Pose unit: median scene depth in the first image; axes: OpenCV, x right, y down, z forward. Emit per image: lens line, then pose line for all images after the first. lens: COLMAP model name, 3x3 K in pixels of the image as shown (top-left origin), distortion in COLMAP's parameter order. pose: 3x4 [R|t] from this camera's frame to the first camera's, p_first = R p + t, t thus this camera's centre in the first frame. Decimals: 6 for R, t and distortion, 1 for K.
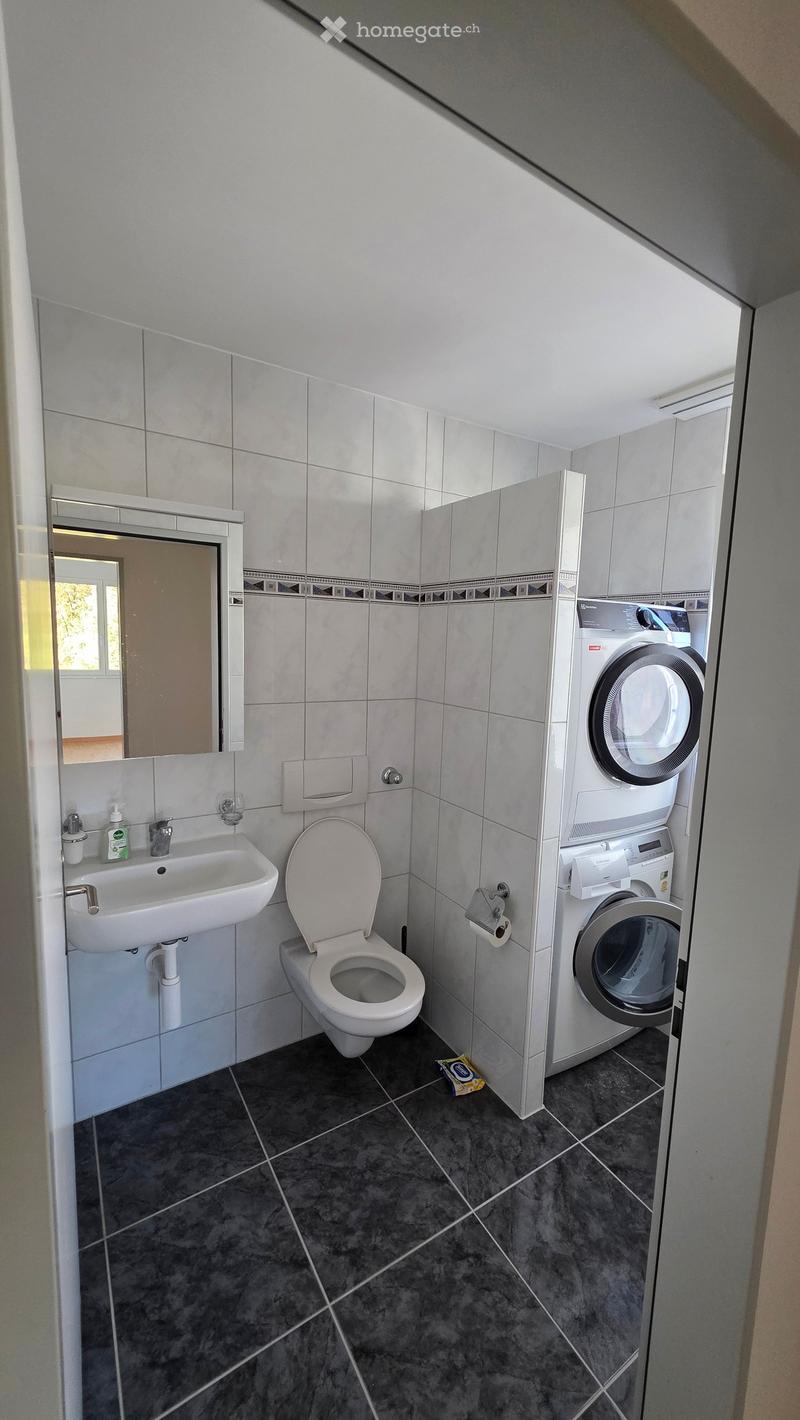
lens RADIAL K [[565.4, 0, 400.0], [0, 565.4, 710.0], [0, 0, 1]] dist [-0.001539, -0.000315]
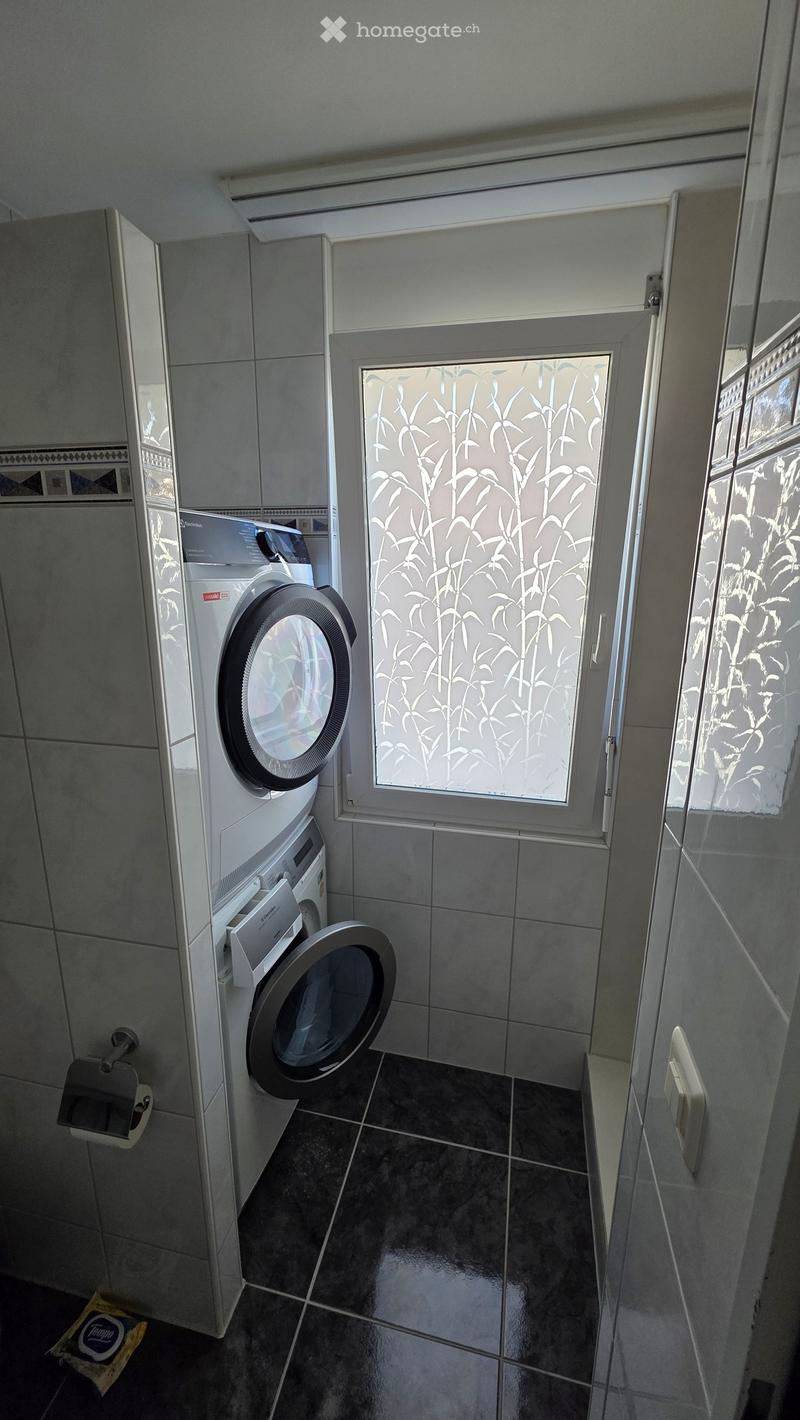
lens RADIAL K [[555.5, 0, 398.1], [0, 555.5, 705.1], [0, 0, 1]] dist [-0.000330, -0.000192]
pose [[0.685886, -0.195727, 0.700894, 0.047891], [0.100040, 0.979367, 0.175593, -0.078173], [-0.720800, -0.050319, 0.691314, 0.437744]]
